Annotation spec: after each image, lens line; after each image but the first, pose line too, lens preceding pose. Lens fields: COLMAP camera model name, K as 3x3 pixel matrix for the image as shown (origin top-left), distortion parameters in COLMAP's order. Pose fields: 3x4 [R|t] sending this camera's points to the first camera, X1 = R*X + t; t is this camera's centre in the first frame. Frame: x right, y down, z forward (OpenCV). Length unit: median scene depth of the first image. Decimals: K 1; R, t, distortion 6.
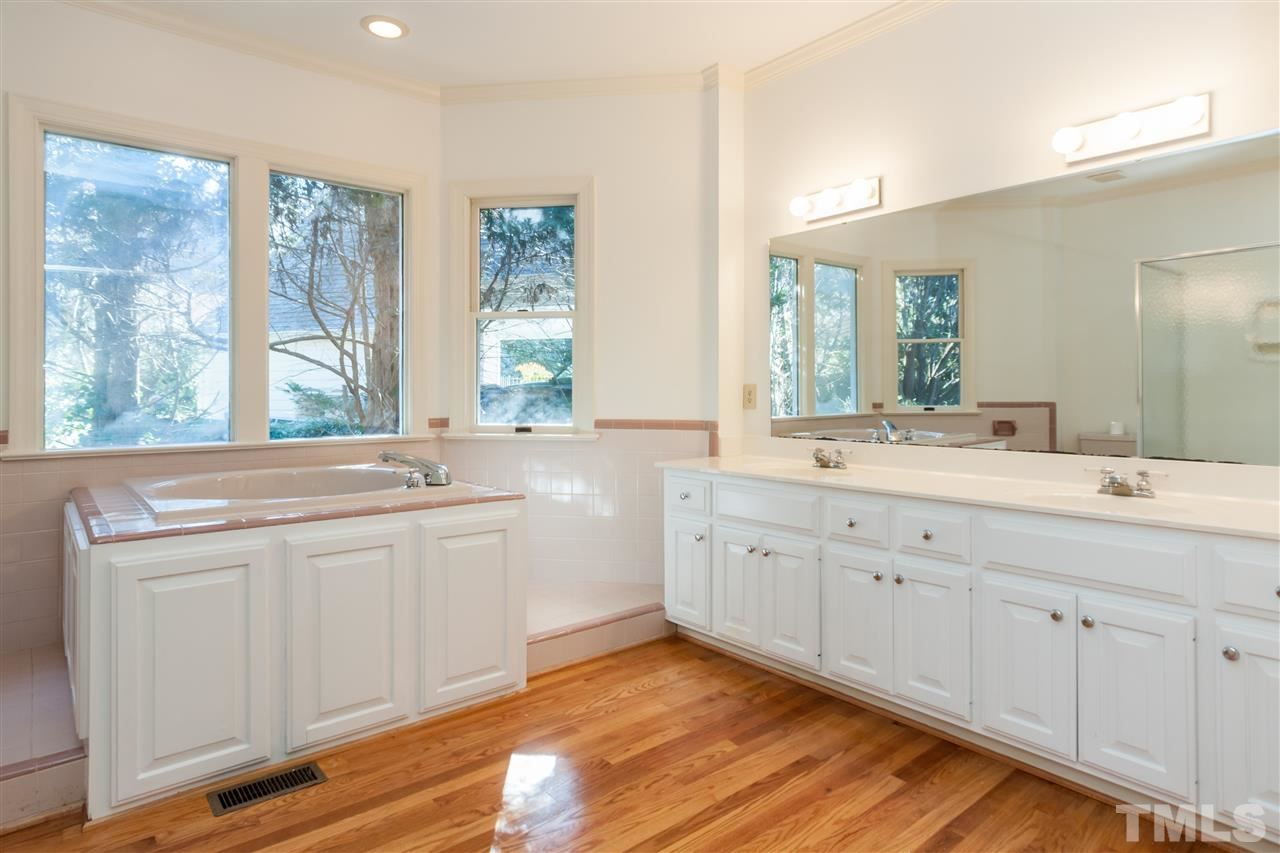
lens RADIAL K [[717.9, 0, 636.7], [0, 717.9, 389.4], [0, 0, 1]] dist [-0.002001, 0.000605]
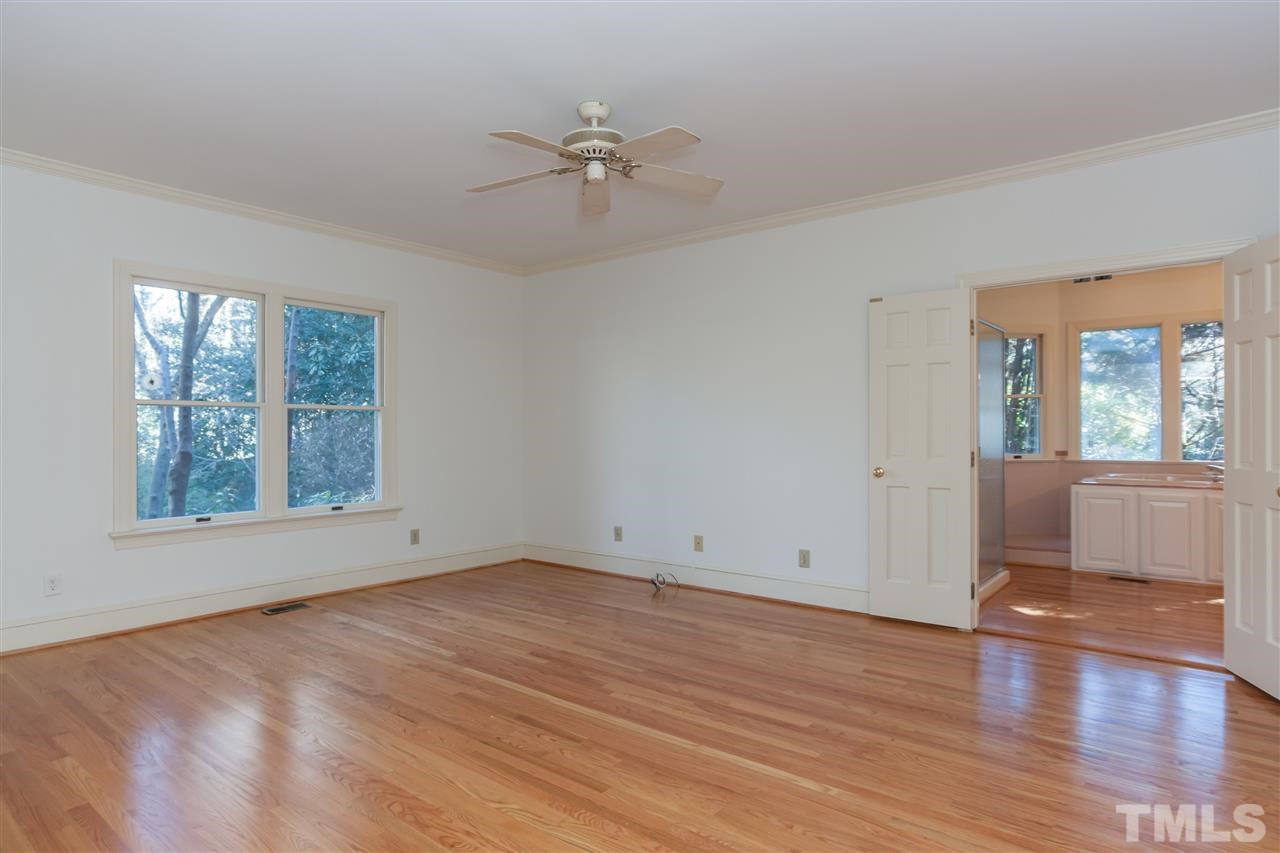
lens RADIAL K [[719.6, 0, 640.0], [0, 719.6, 426.5], [0, 0, 1]] dist [-0.003046, -0.000119]
pose [[0.195472, -0.003172, -0.980704, 1.796995], [0.003809, 0.999990, -0.002476, -0.034742], [0.980702, -0.003251, 0.195482, -1.355673]]
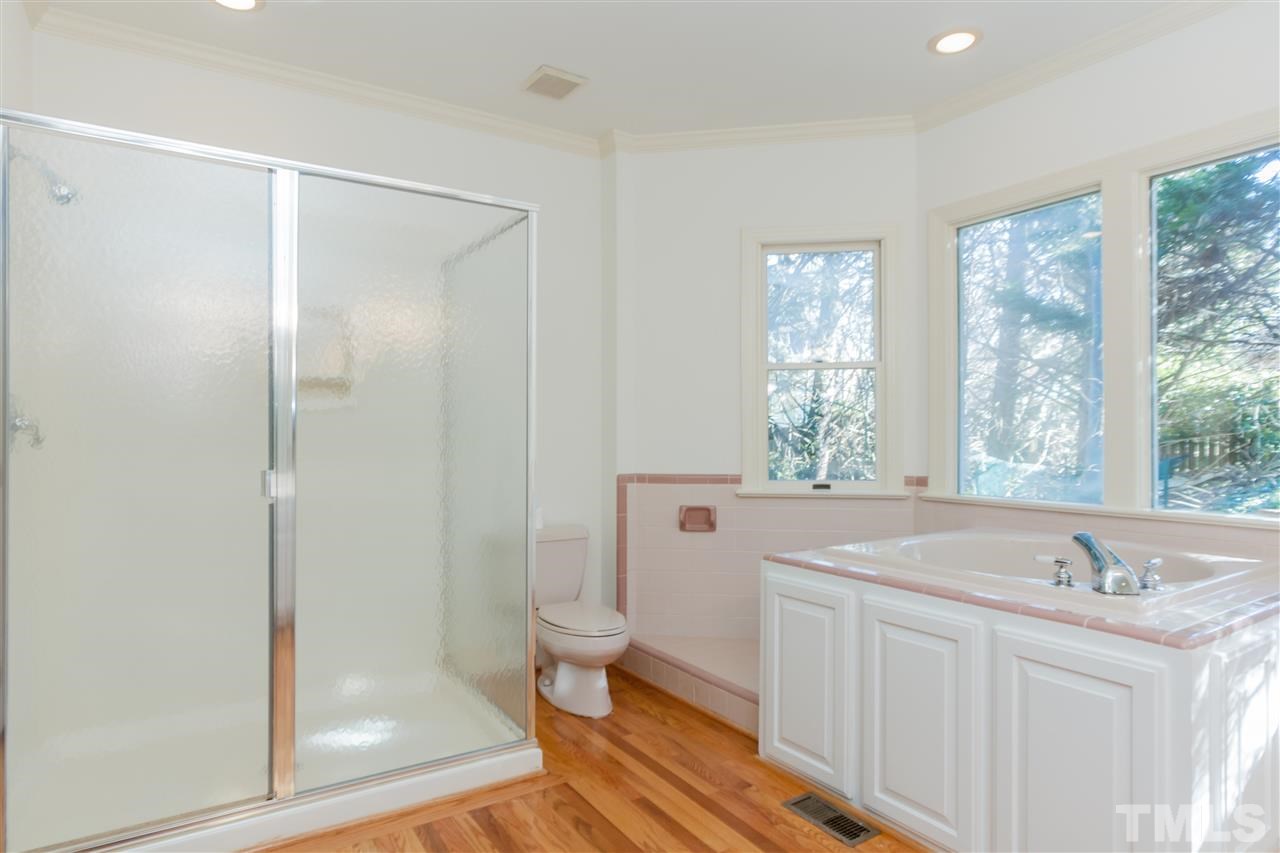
lens RADIAL K [[719.6, 0, 640.0], [0, 719.6, 426.5], [0, 0, 1]] dist [-0.003046, -0.000119]
pose [[-0.113307, -0.005282, -0.993546, 0.594042], [0.002464, 0.999981, -0.005597, -0.030536], [0.993557, -0.003082, -0.113292, 0.829615]]
